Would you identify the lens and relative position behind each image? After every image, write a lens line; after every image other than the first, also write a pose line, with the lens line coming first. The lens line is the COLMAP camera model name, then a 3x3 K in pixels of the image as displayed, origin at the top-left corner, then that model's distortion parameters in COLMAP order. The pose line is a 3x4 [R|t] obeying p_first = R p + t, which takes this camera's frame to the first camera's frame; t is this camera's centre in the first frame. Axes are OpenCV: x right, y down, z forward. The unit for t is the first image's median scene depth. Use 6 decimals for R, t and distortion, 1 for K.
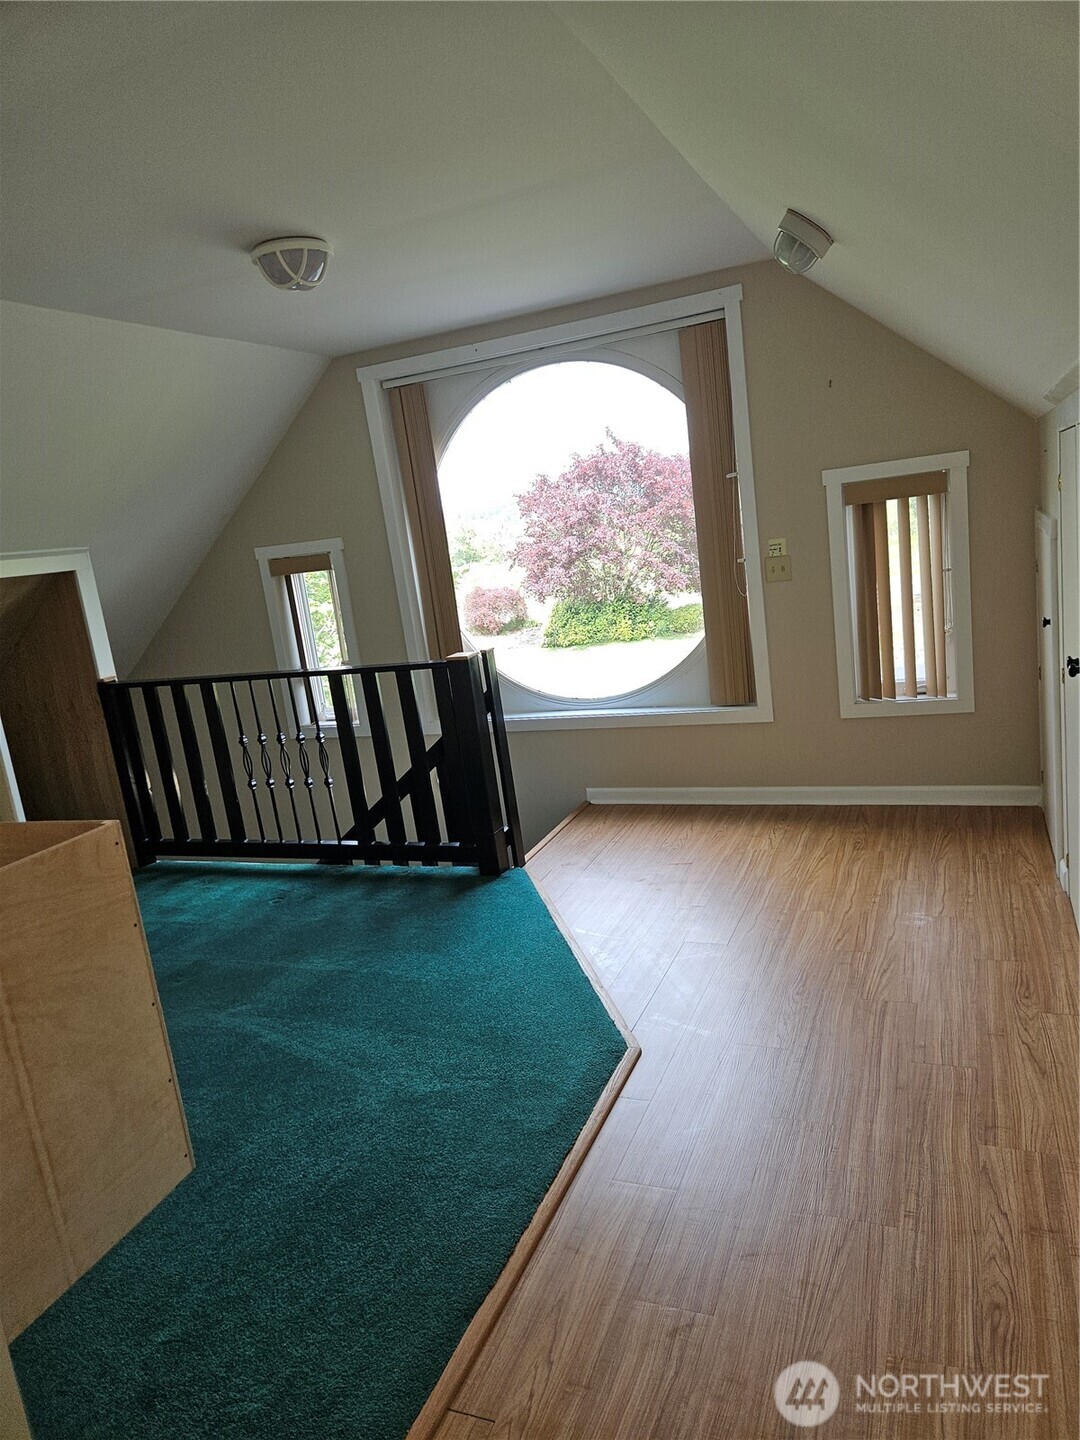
lens RADIAL K [[966.4, 0, 544.0], [0, 966.4, 741.2], [0, 0, 1]] dist [0.079744, 0.000560]
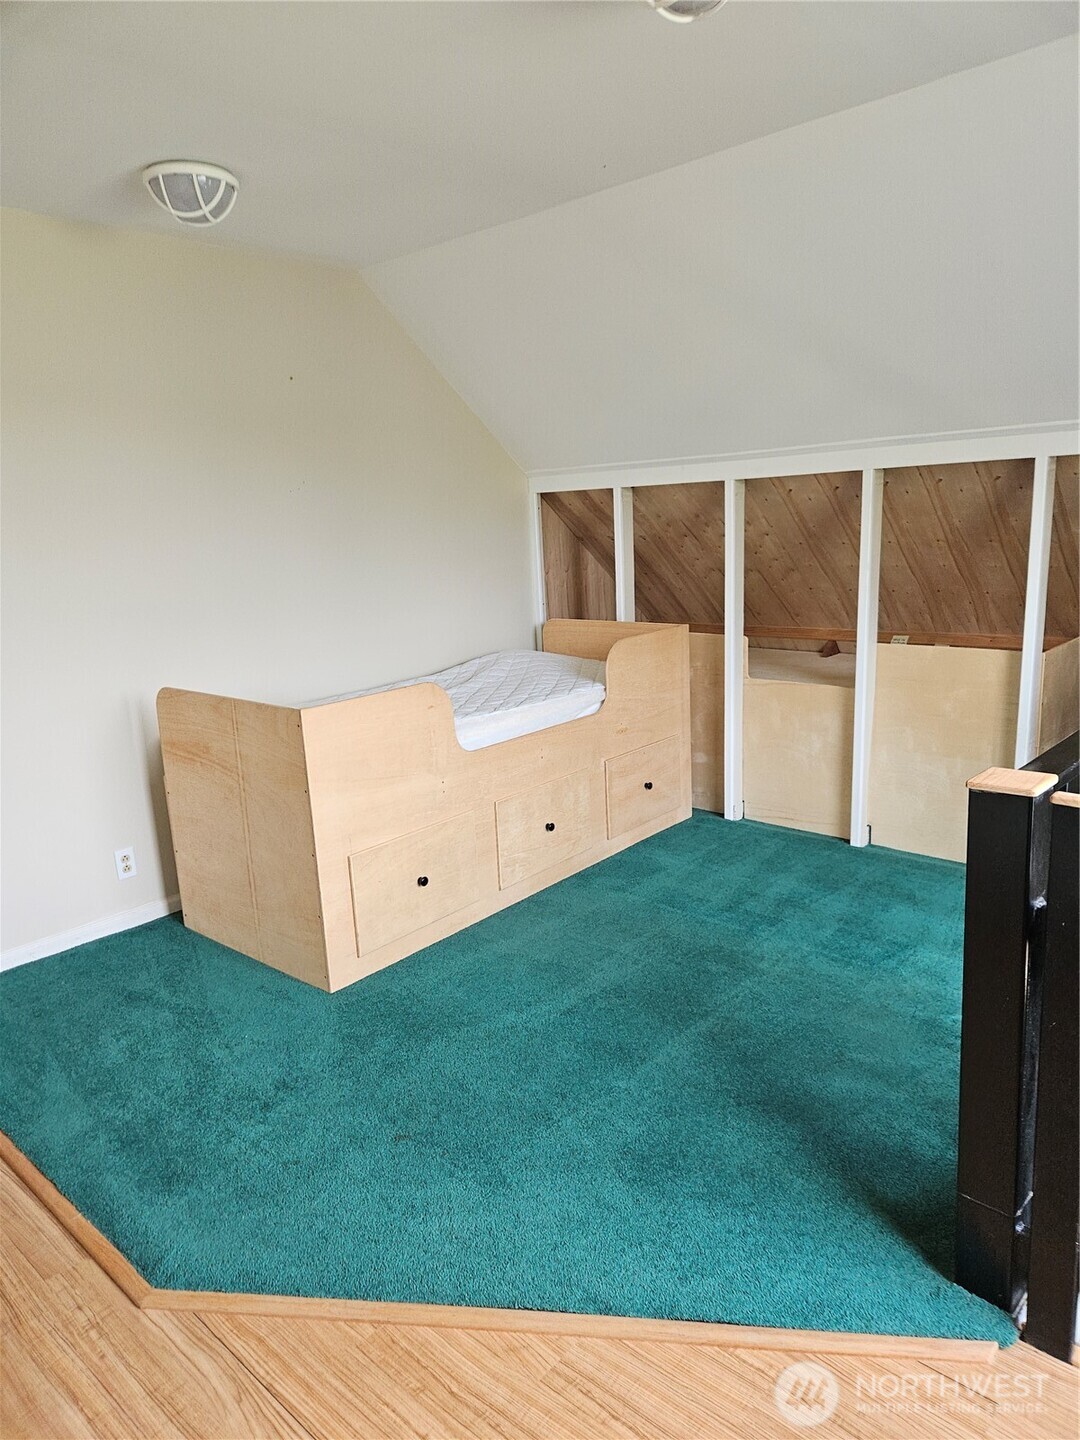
lens RADIAL K [[966.4, 0, 544.0], [0, 966.4, 741.2], [0, 0, 1]] dist [0.079744, 0.000560]
pose [[-0.321580, 0.357227, -0.876912, 0.631514], [-0.122463, 0.902636, 0.412615, -0.477845], [0.938930, 0.240078, -0.246523, 1.752249]]
